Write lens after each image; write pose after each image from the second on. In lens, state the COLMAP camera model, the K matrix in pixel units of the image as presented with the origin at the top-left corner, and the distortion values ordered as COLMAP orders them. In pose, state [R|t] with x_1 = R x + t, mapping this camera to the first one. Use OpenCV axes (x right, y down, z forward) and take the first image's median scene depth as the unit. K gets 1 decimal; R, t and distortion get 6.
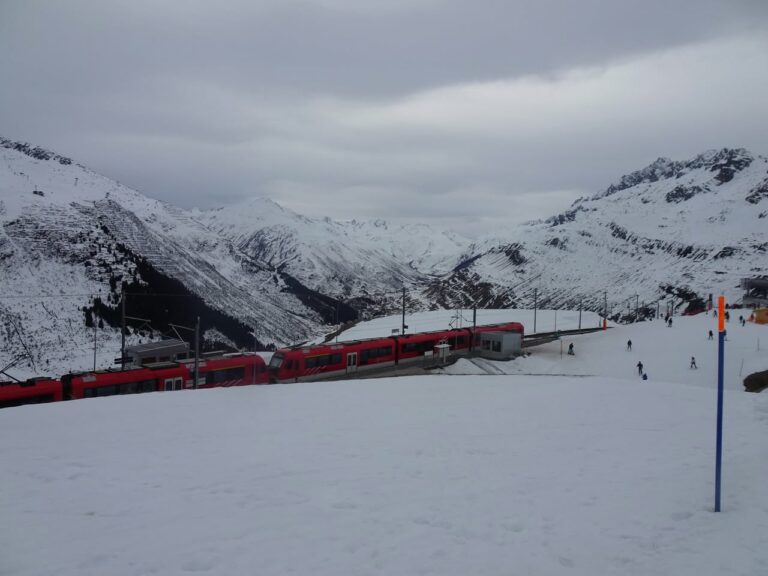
lens RADIAL K [[556.7, 0, 383.2], [0, 556.7, 287.6], [0, 0, 1]] dist [0.019010, -0.002777]
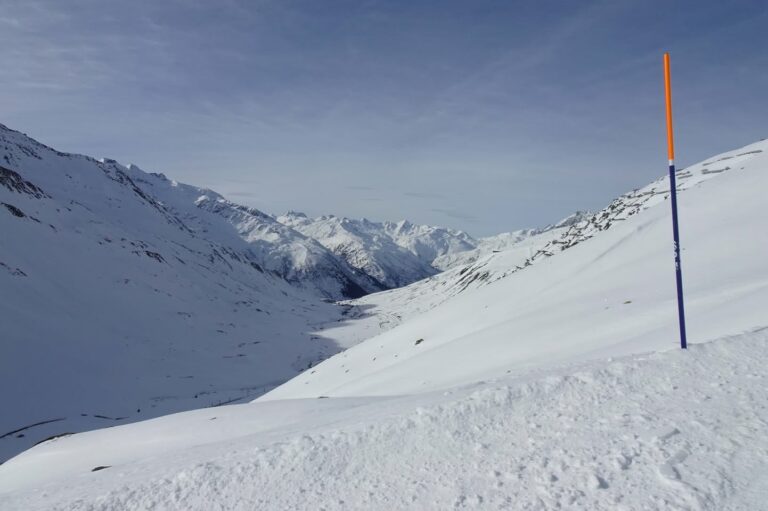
lens RADIAL K [[556.8, 0, 386.4], [0, 556.8, 250.1], [0, 0, 1]] dist [-0.000250, 0.003766]
pose [[0.998784, 0.038491, -0.030802, -0.041550], [-0.039762, 0.998336, -0.041762, -0.024889], [0.029144, 0.042936, 0.998653, -0.711626]]
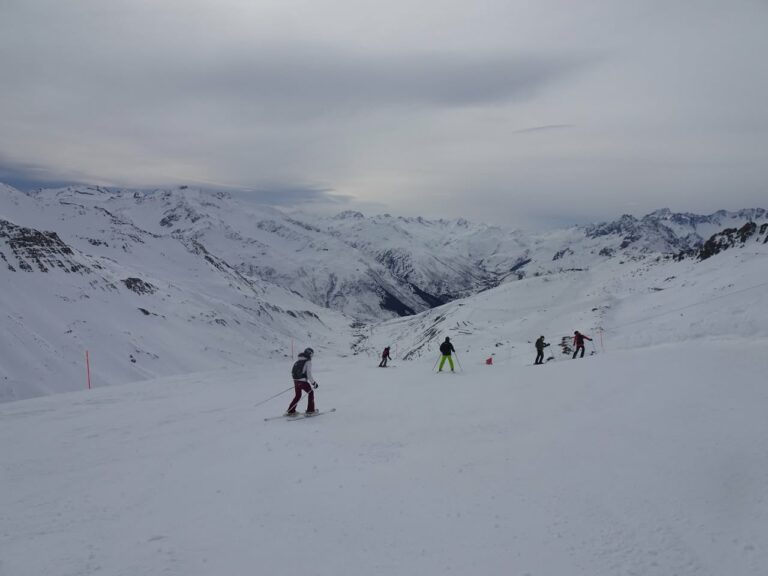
lens RADIAL K [[556.7, 0, 389.7], [0, 556.7, 290.2], [0, 0, 1]] dist [0.019010, -0.002777]
pose [[0.990133, 0.042433, -0.133555, 0.022895], [-0.035637, 0.997965, 0.052871, -0.079889], [0.135526, -0.047589, 0.989630, -0.850847]]
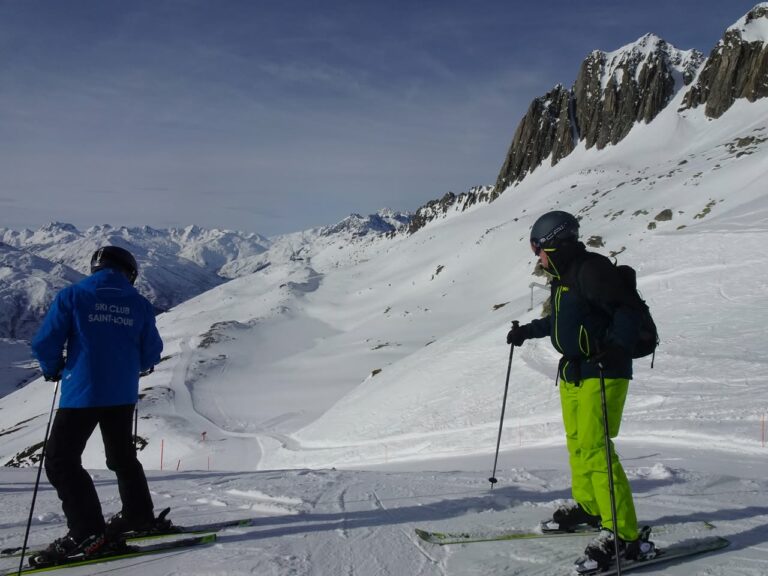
lens RADIAL K [[556.7, 0, 386.5], [0, 556.7, 285.5], [0, 0, 1]] dist [0.019010, -0.002777]
pose [[0.952085, -0.053599, 0.301102, 0.051610], [0.045333, 0.998380, 0.034379, -0.068729], [-0.302457, -0.019082, 0.952972, -0.793328]]
